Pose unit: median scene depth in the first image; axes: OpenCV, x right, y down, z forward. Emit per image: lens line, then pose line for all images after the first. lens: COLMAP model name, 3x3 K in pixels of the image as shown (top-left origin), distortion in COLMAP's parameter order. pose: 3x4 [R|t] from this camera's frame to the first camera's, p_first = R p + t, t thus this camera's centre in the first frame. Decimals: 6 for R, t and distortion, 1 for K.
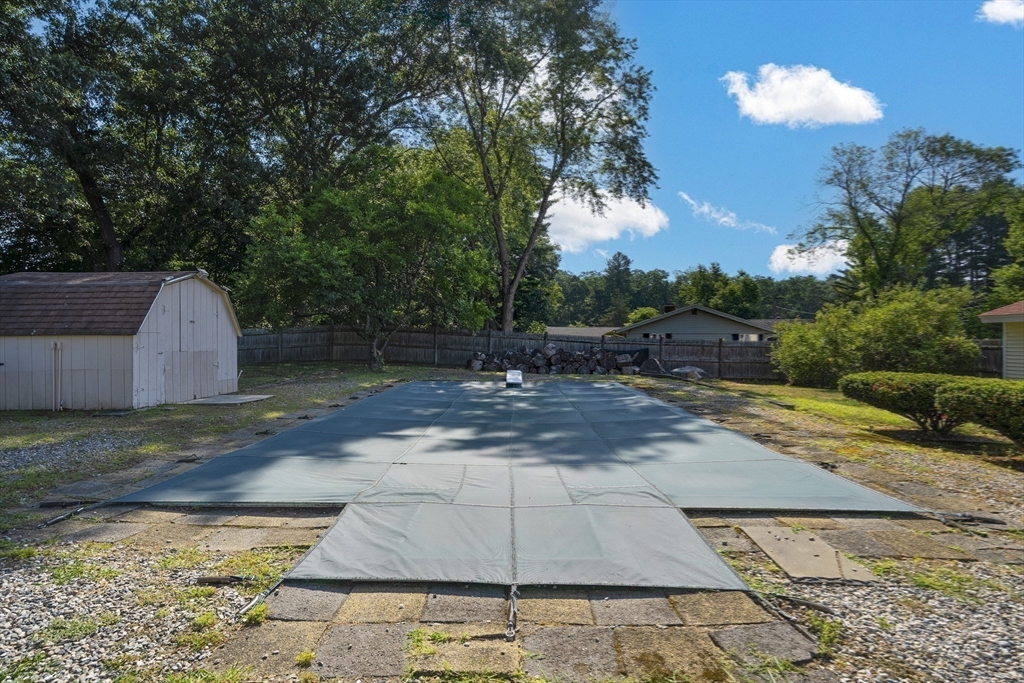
lens RADIAL K [[516.7, 0, 512.0], [0, 516.7, 341.5], [0, 0, 1]] dist [0.001646, 0.000983]
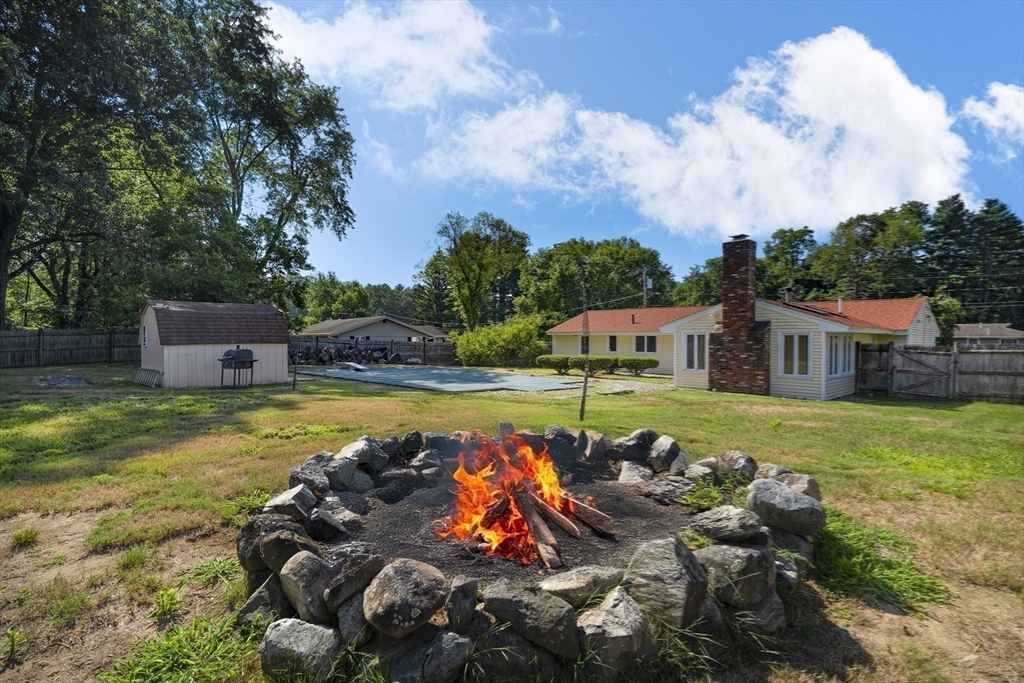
lens RADIAL K [[516.7, 0, 512.0], [0, 516.7, 341.5], [0, 0, 1]] dist [0.001646, 0.000983]
pose [[0.700755, -0.002675, 0.713397, -0.410096], [-0.000829, 0.999989, 0.004565, -0.007948], [-0.713401, -0.003790, 0.700745, -0.250635]]
